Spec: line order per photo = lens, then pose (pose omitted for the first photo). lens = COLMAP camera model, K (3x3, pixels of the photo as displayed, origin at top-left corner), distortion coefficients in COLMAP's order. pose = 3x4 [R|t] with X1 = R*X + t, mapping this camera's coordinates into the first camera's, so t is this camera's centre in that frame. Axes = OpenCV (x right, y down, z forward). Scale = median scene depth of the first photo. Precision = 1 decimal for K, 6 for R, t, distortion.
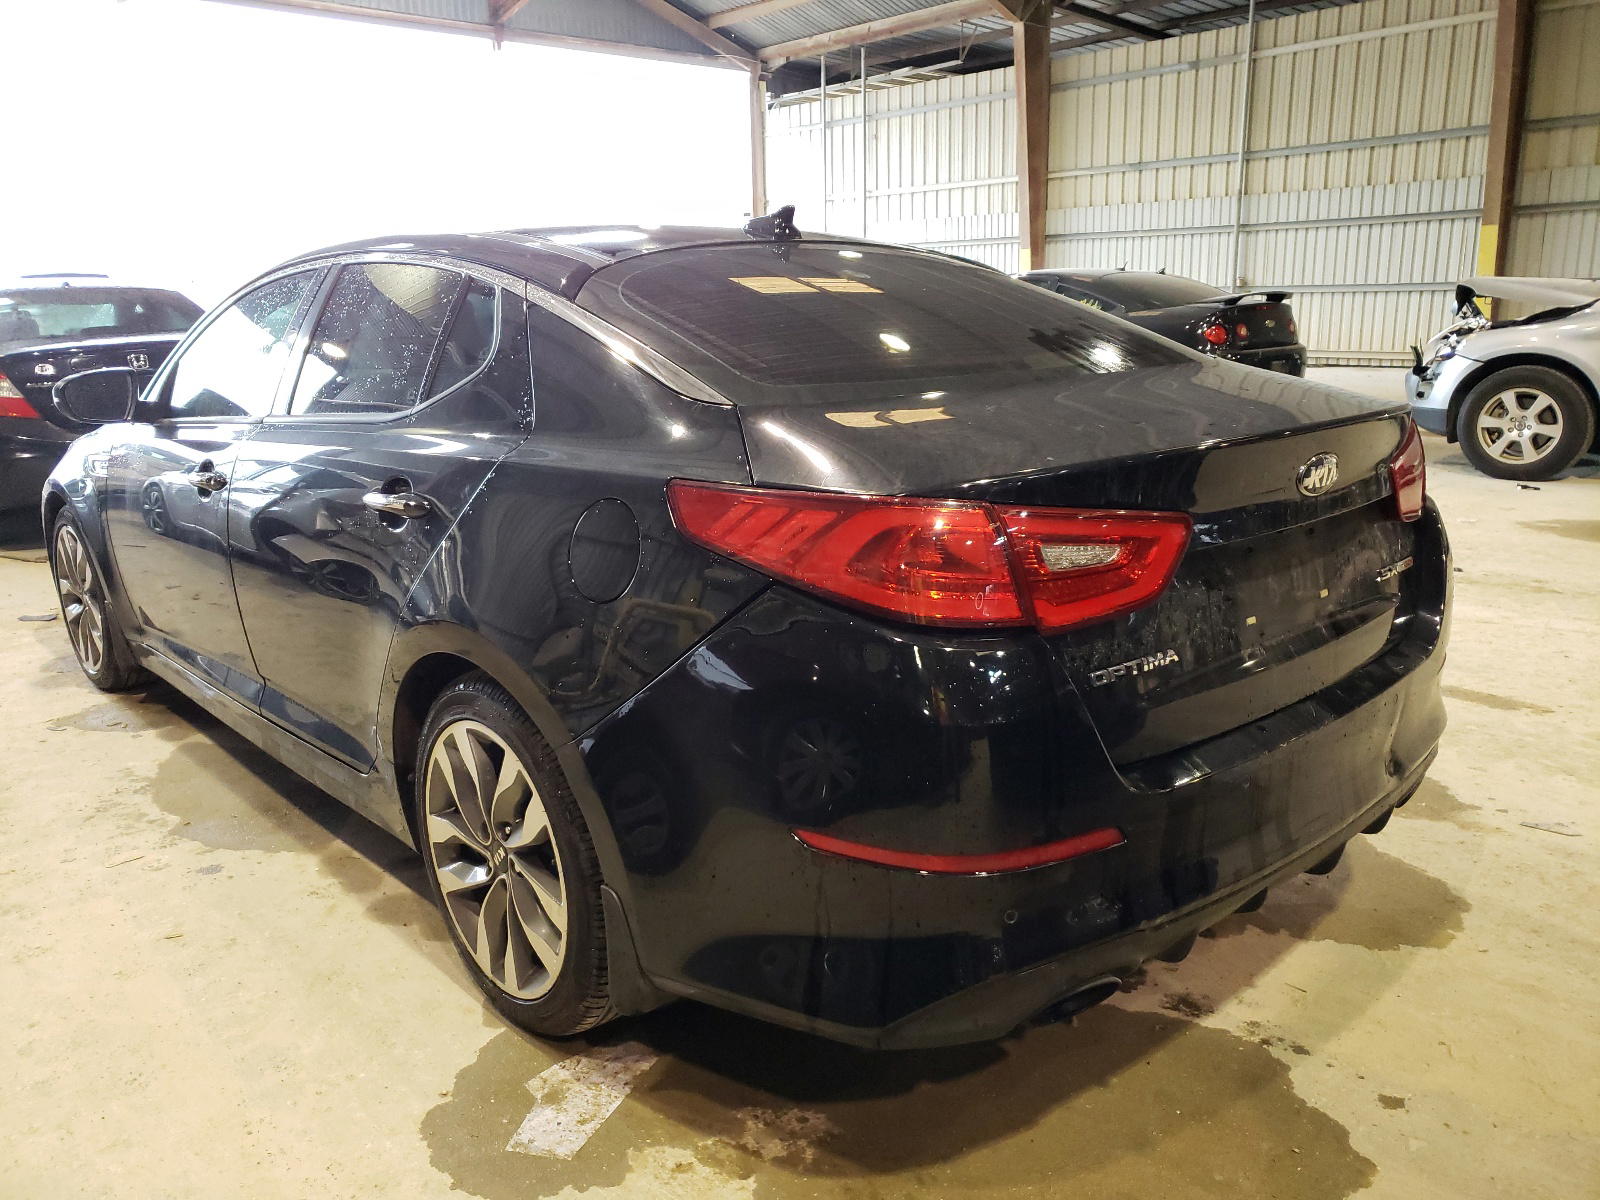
lens RADIAL K [[1241.8, 0, 799.7], [0, 1241.8, 599.6], [0, 0, 1]] dist [0.016698, 0.015557]
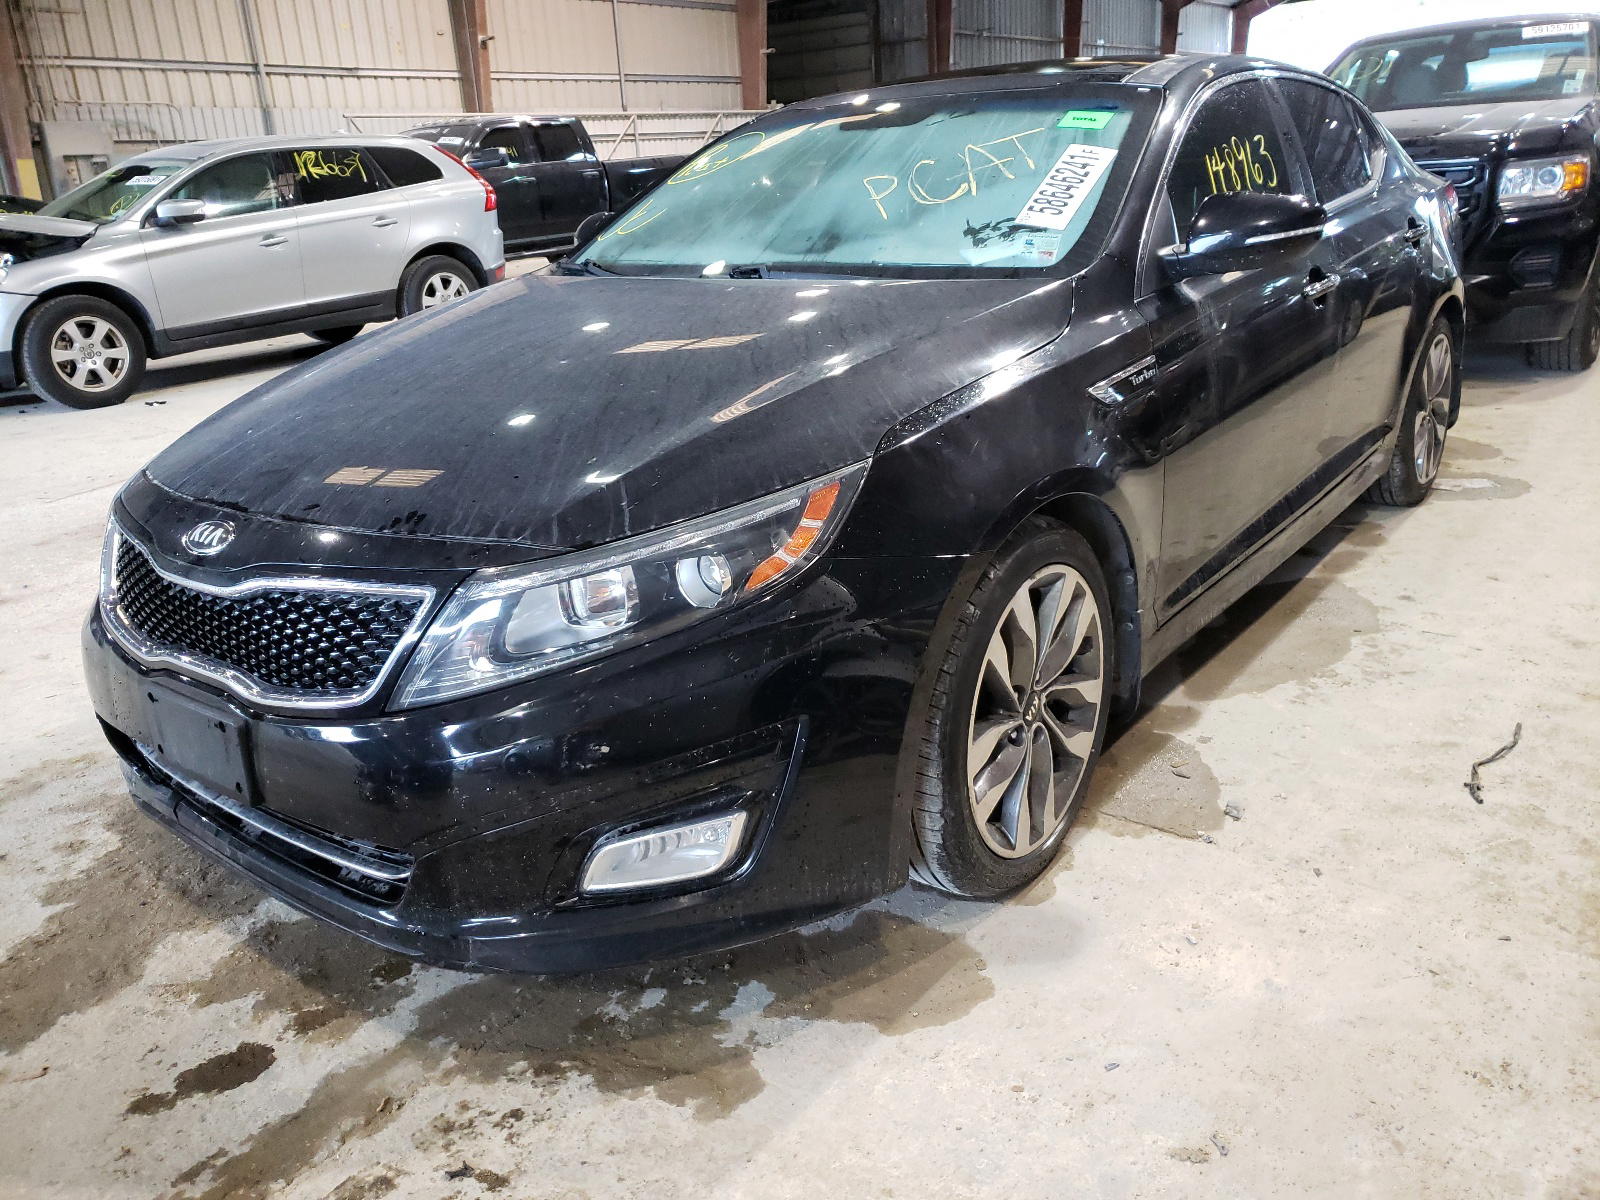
lens RADIAL K [[1241.8, 0, 797.7], [0, 1241.8, 599.0], [0, 0, 1]] dist [0.016698, 0.015557]
pose [[-0.172777, -0.292998, 0.940372, -0.550926], [0.303304, 0.892511, 0.333813, -0.128379], [-0.937099, 0.342893, -0.065338, 0.604456]]
